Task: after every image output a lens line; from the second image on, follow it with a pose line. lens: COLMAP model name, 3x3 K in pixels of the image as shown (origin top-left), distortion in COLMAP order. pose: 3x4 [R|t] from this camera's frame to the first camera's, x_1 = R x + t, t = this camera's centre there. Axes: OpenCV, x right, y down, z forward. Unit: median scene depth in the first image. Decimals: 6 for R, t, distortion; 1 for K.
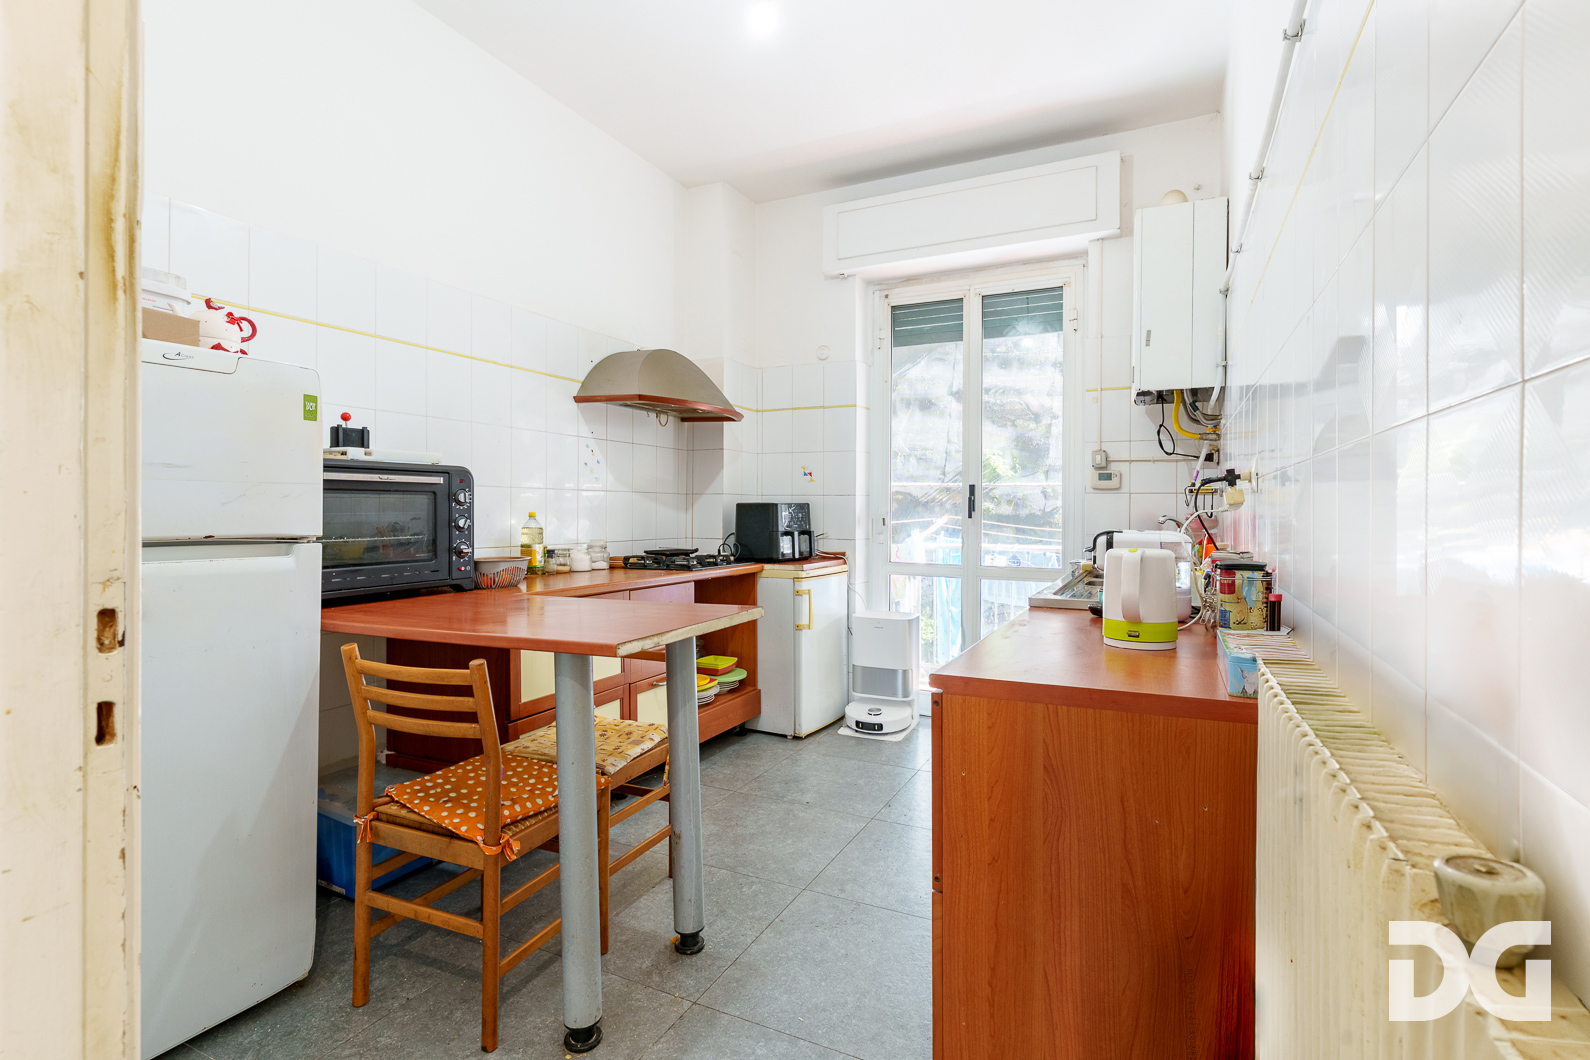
lens RADIAL K [[776.4, 0, 810.8], [0, 776.4, 509.5], [0, 0, 1]] dist [-0.000067, 0.000062]
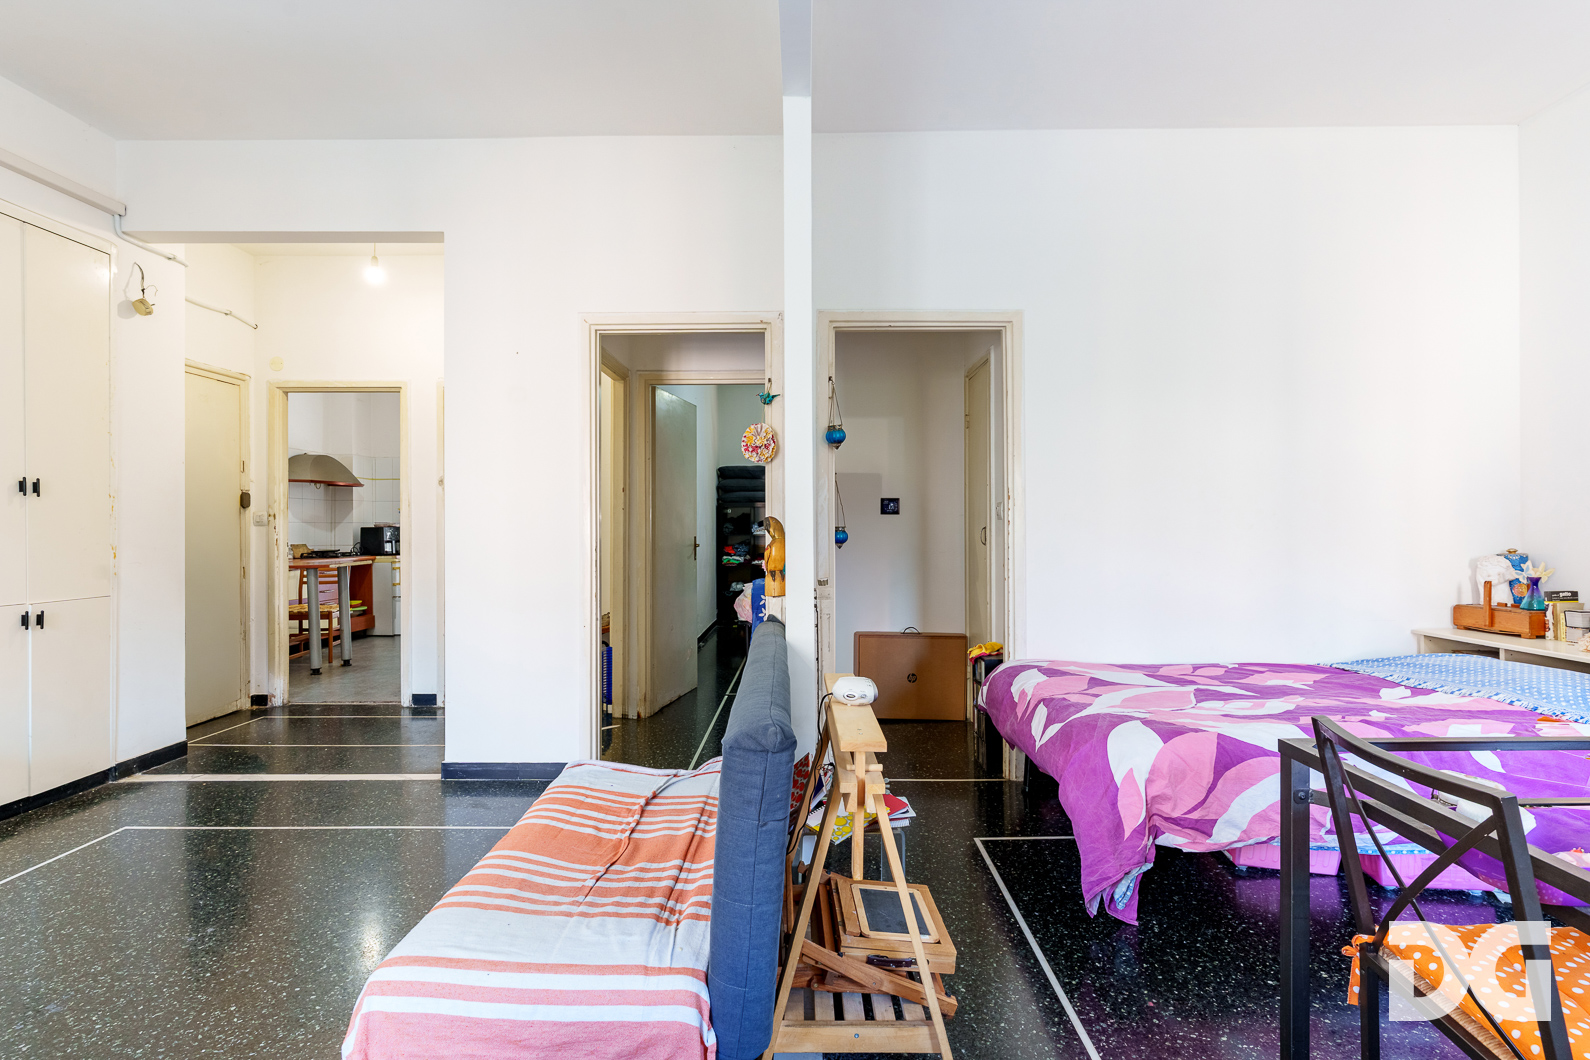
lens RADIAL K [[766.3, 0, 798.4], [0, 766.3, 528.7], [0, 0, 1]] dist [0.000955, 0.000647]
pose [[0.908006, -0.004867, 0.418929, 0.108618], [0.004029, 0.999988, 0.002885, -0.005866], [-0.418938, -0.000932, 0.908015, -1.366620]]
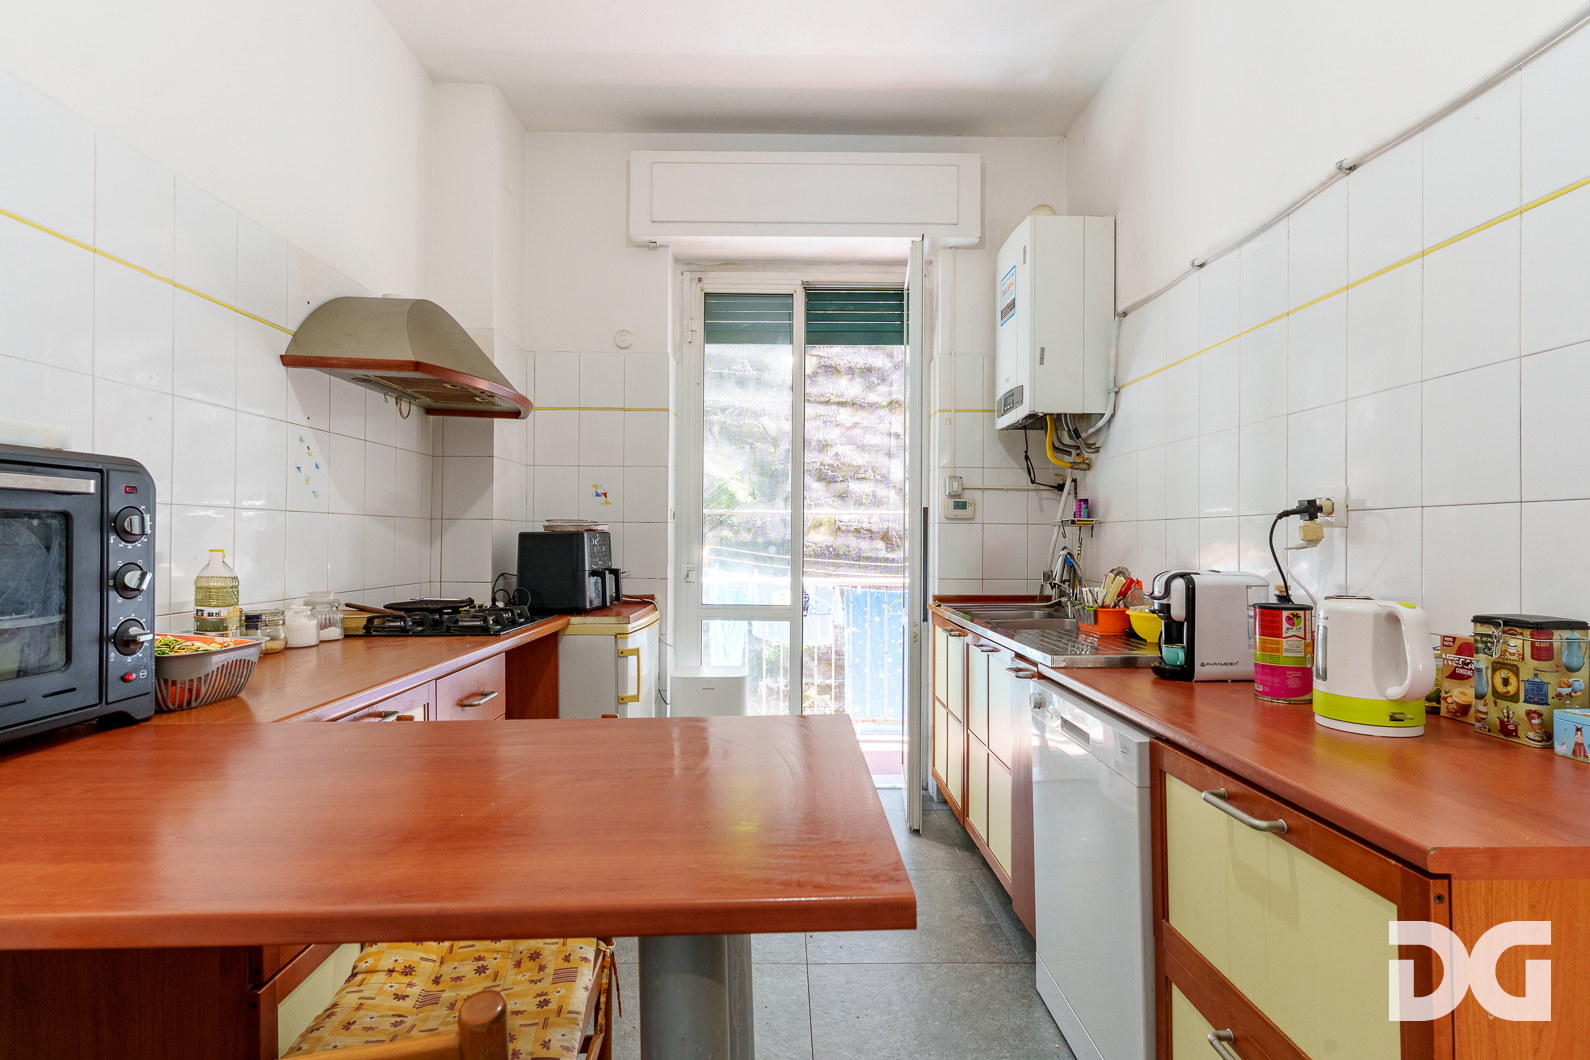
lens RADIAL K [[766.3, 0, 798.4], [0, 766.3, 528.7], [0, 0, 1]] dist [0.000955, 0.000647]
pose [[0.894044, 0.005080, 0.447951, -0.187896], [-0.001395, 0.999962, -0.008556, -0.006023], [-0.447978, 0.007025, 0.894017, 0.257727]]
